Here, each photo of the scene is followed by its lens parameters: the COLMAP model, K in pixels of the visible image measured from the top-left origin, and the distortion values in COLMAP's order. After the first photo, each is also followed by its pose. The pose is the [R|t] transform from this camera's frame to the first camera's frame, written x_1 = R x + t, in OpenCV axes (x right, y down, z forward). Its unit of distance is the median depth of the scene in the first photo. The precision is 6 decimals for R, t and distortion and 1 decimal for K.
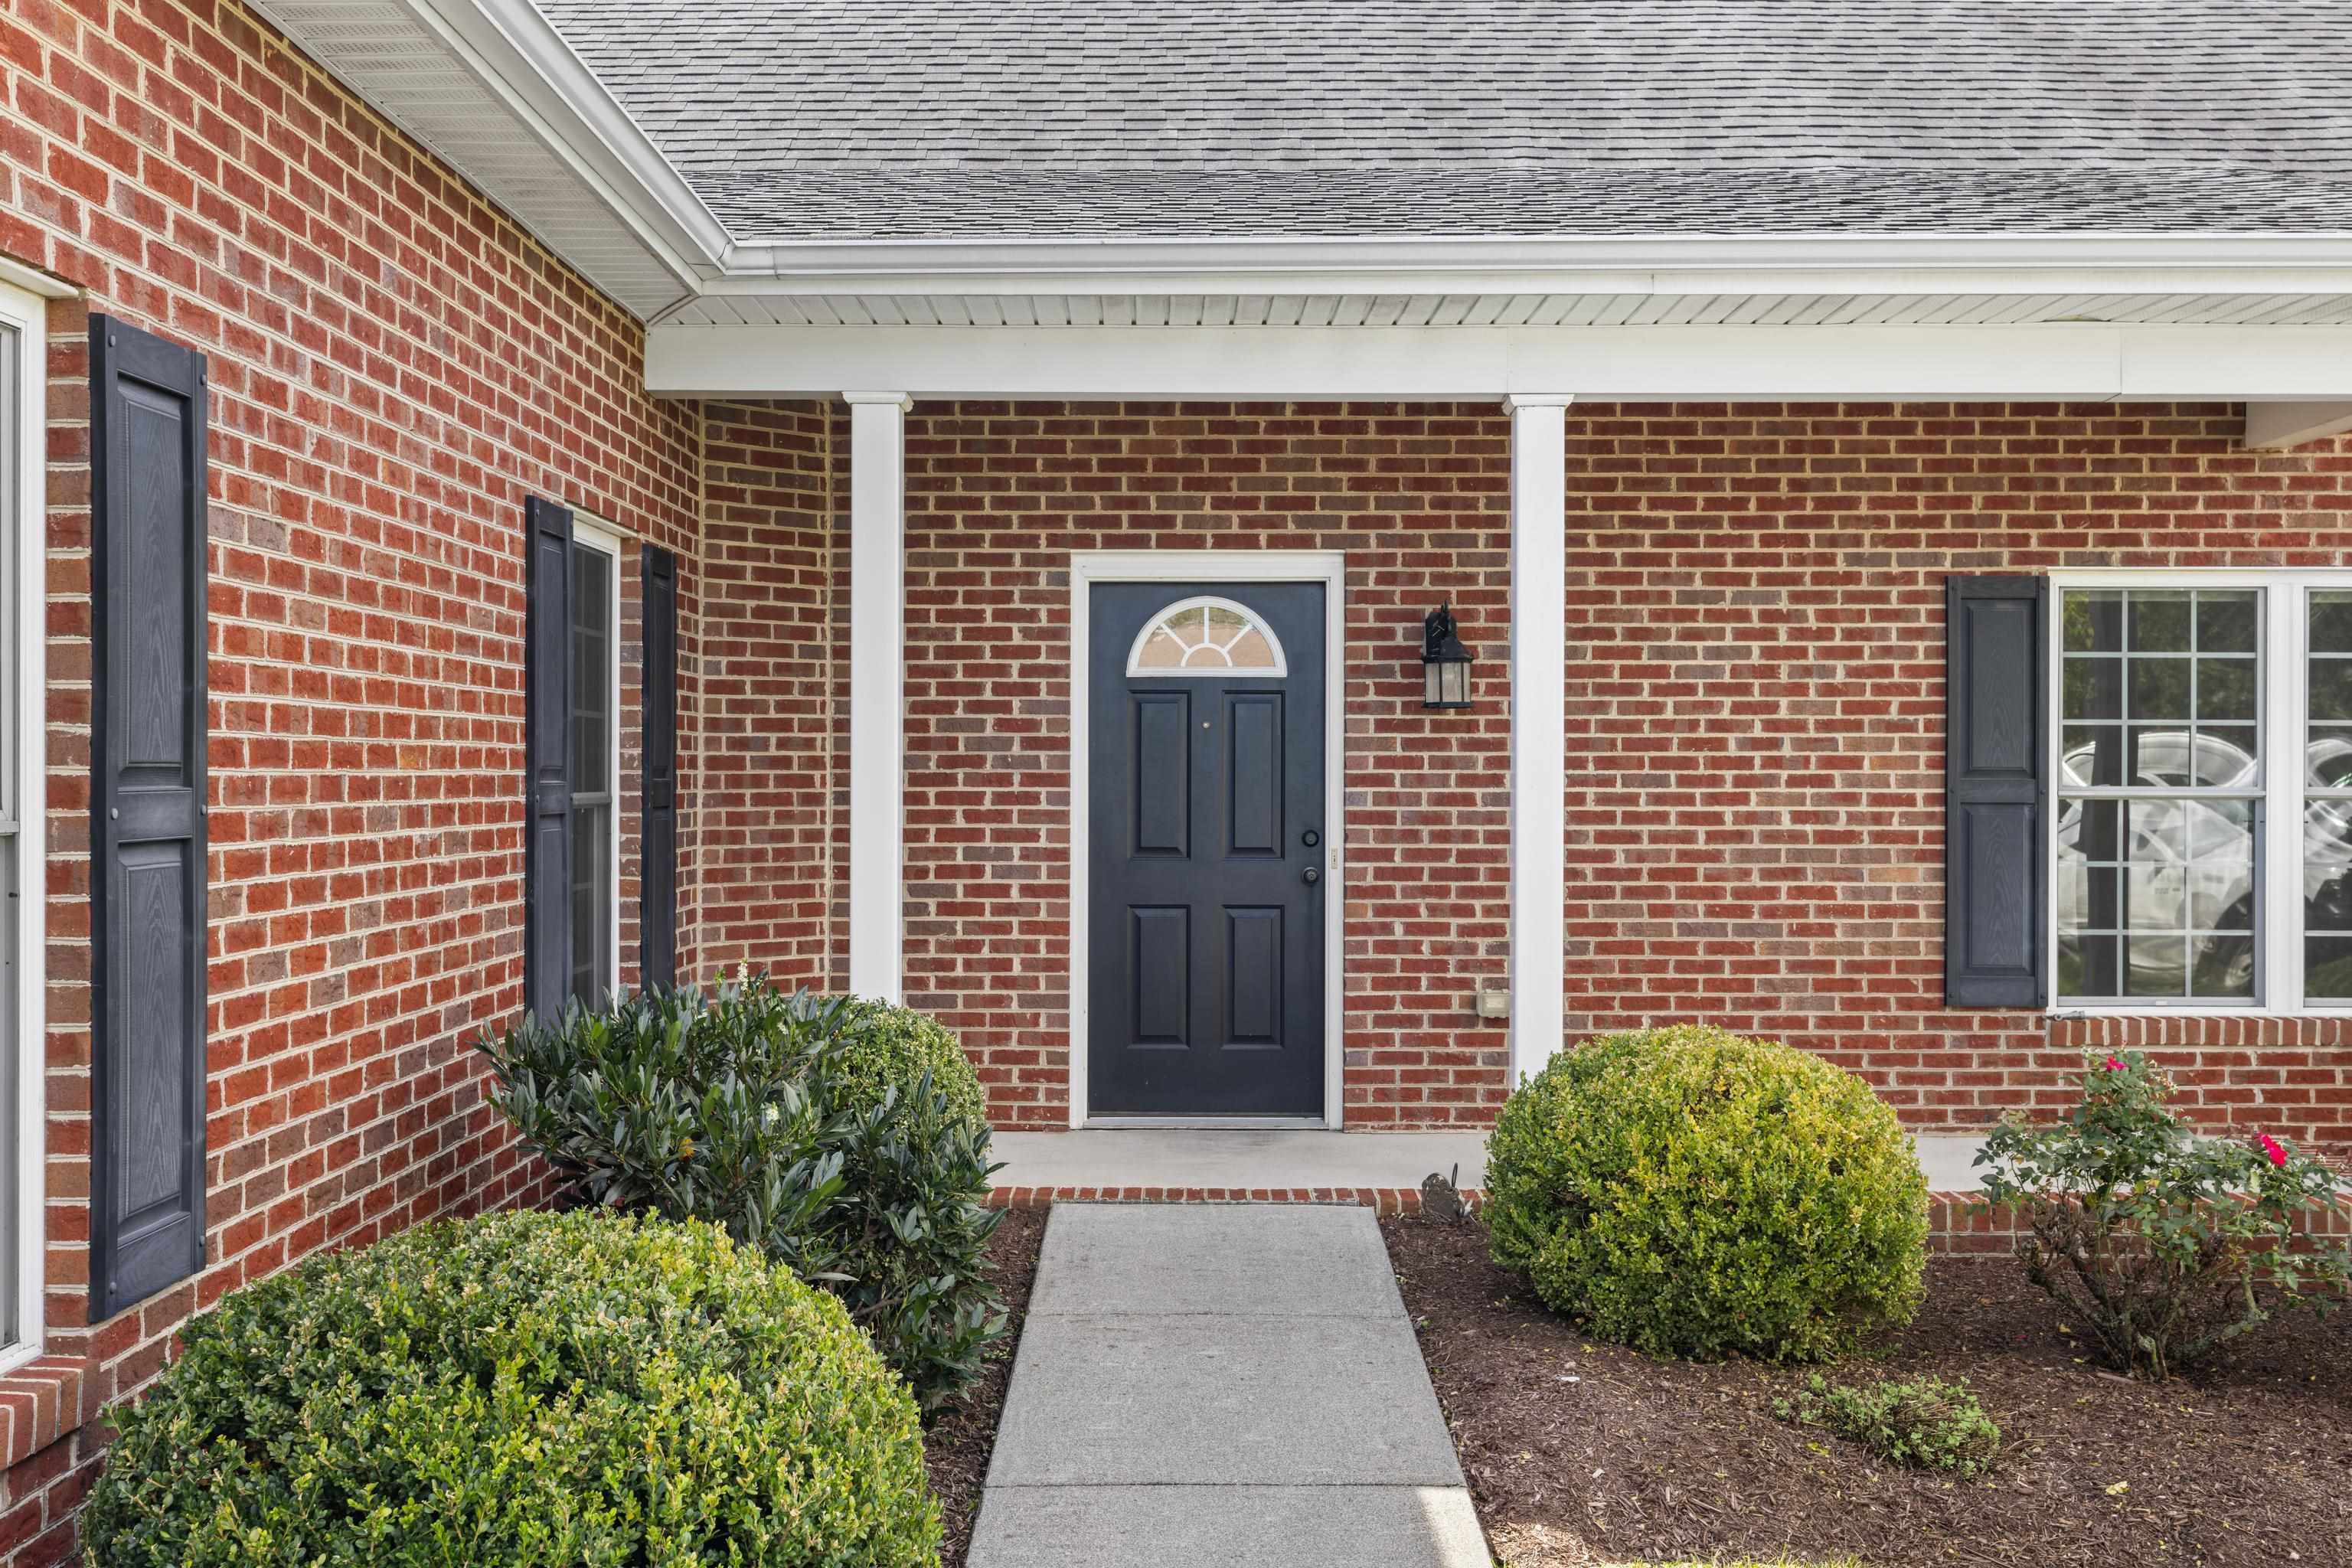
lens RADIAL K [[2283.0, 0, 1171.1], [0, 2283.0, 774.0], [0, 0, 1]] dist [0.005800, 0.000000]
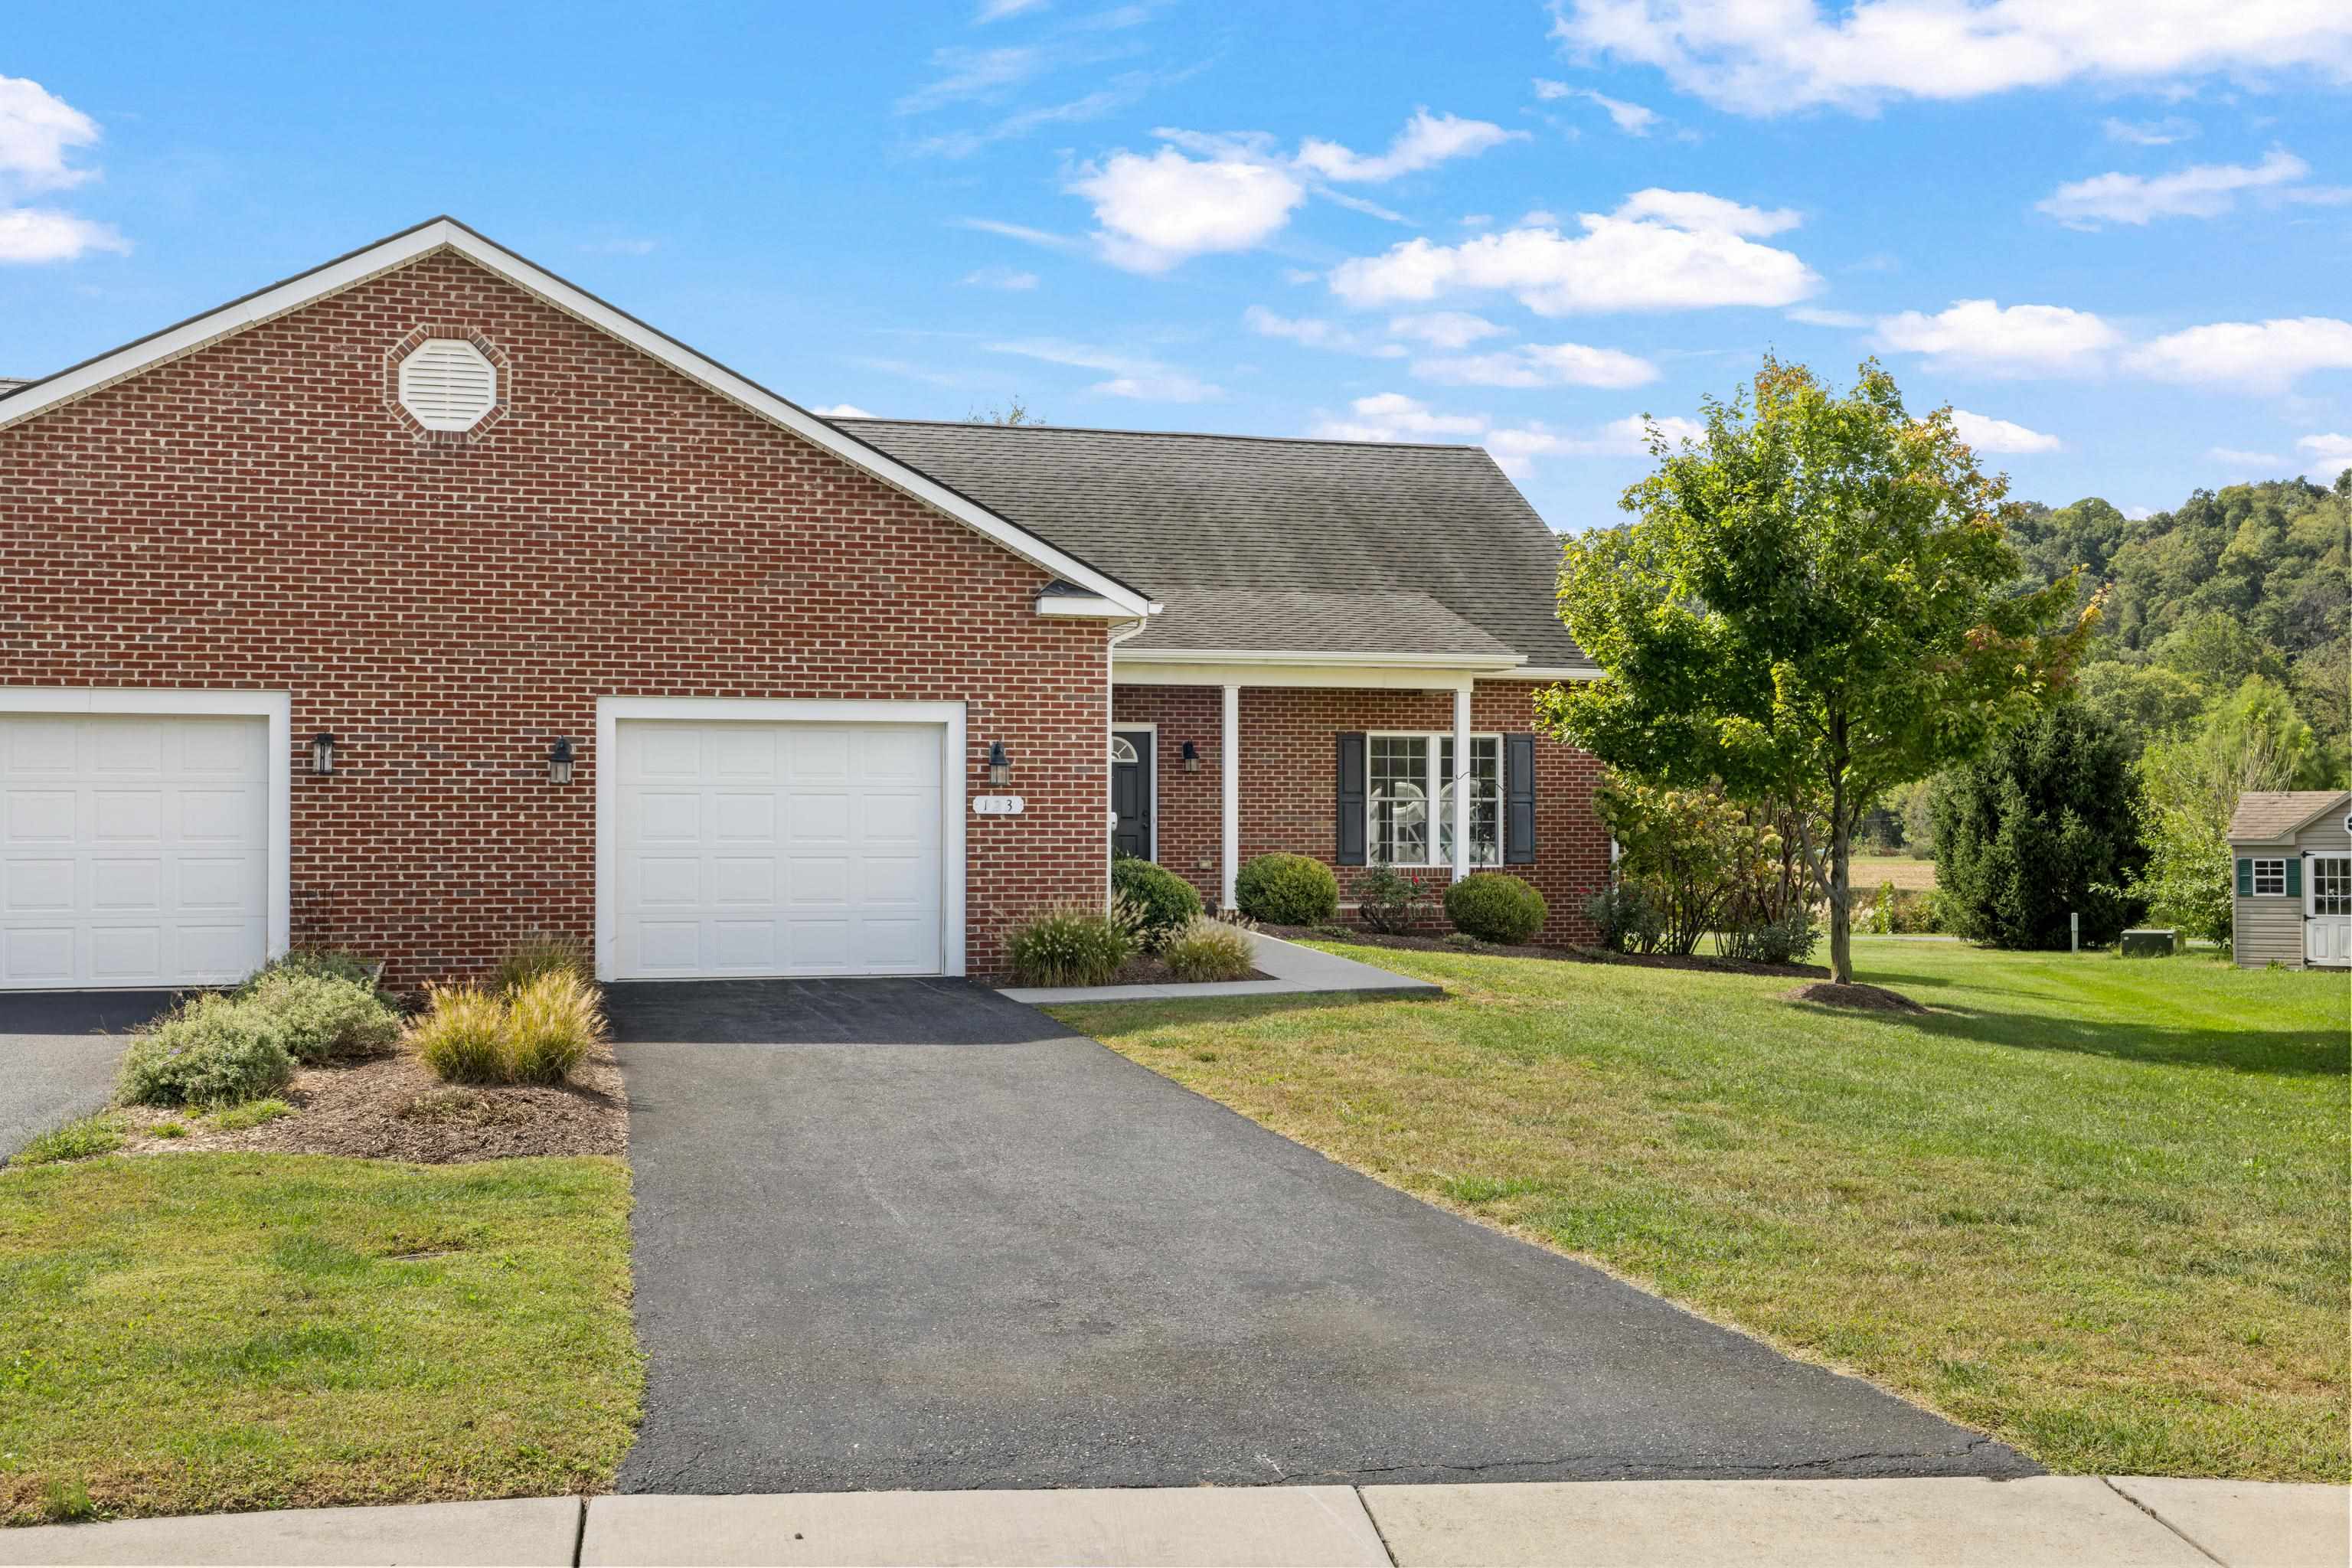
lens RADIAL K [[2283.0, 0, 1177.3], [0, 2283.0, 787.8], [0, 0, 1]] dist [0.005800, 0.000000]
pose [[0.961371, 0.002819, 0.275242, -0.776798], [0.001471, 0.999881, -0.015378, 0.041771], [-0.275252, 0.015188, 0.961252, -2.069647]]
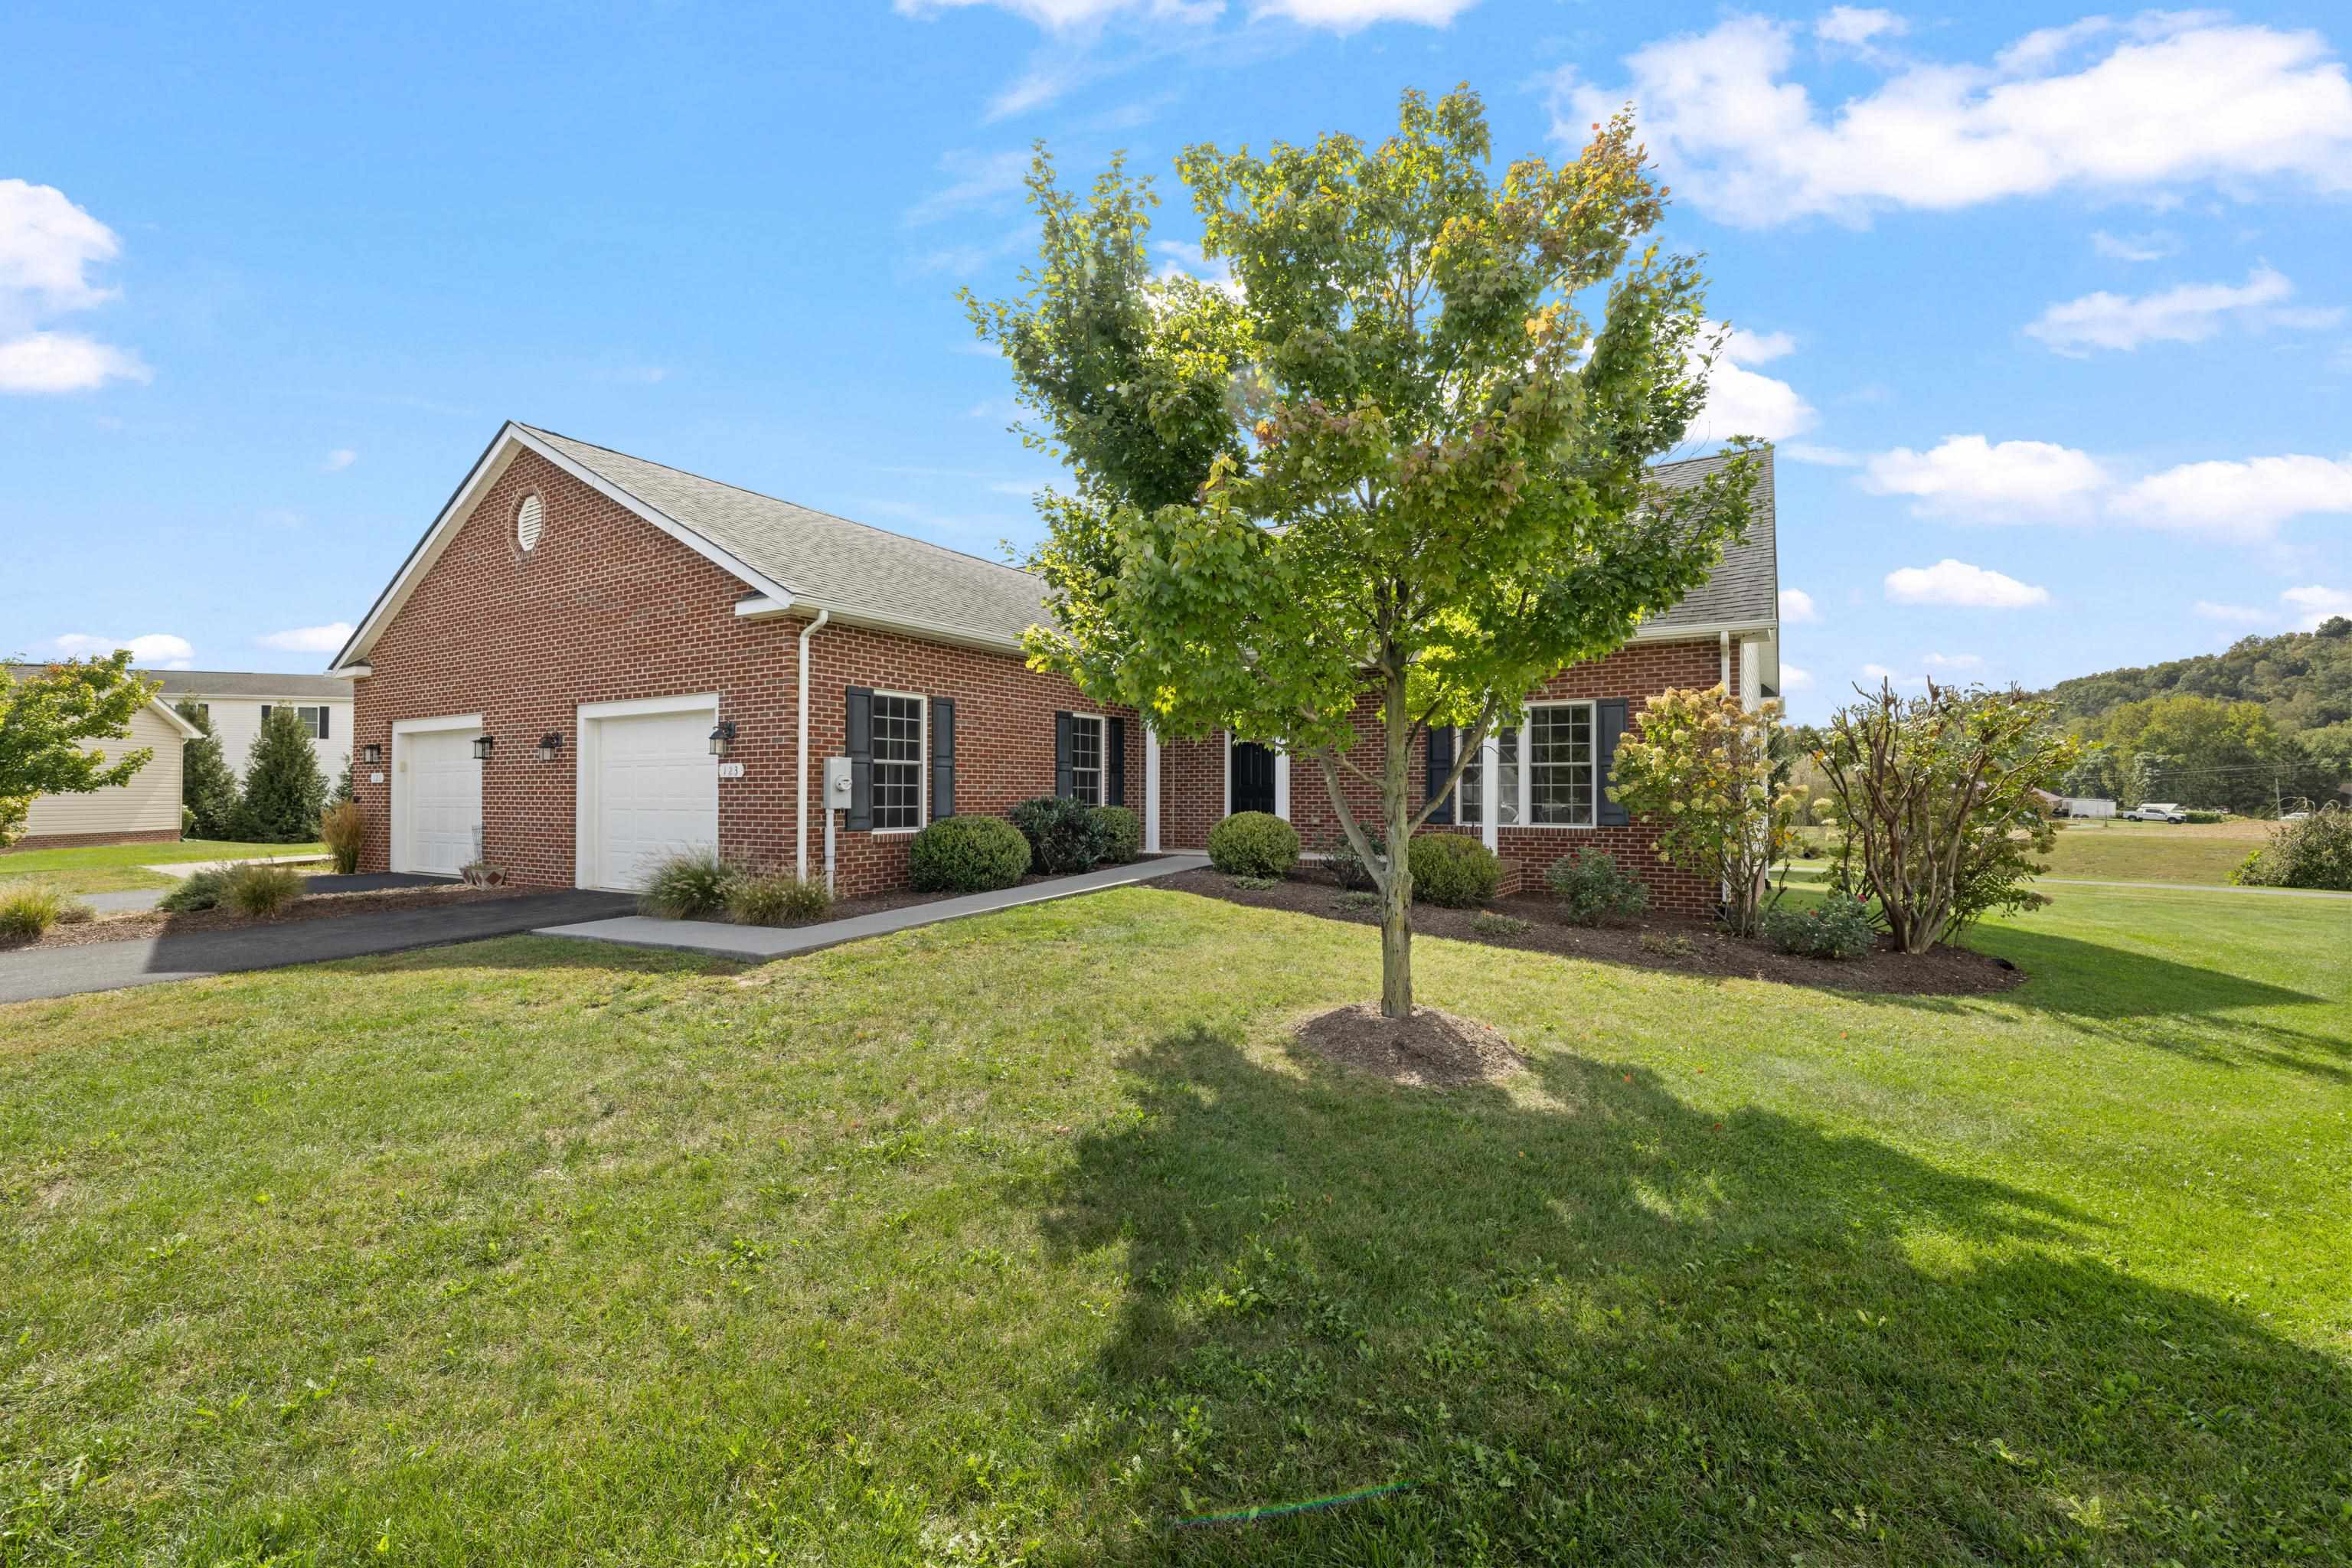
lens RADIAL K [[986.7, 0, 1178.6], [0, 986.7, 789.8], [0, 0, 1]] dist [-0.002195, -0.000094]
pose [[0.855739, -0.005275, -0.517381, 0.831842], [0.001685, 0.999971, -0.007408, 0.058657], [0.517405, 0.005468, 0.855723, -0.598075]]
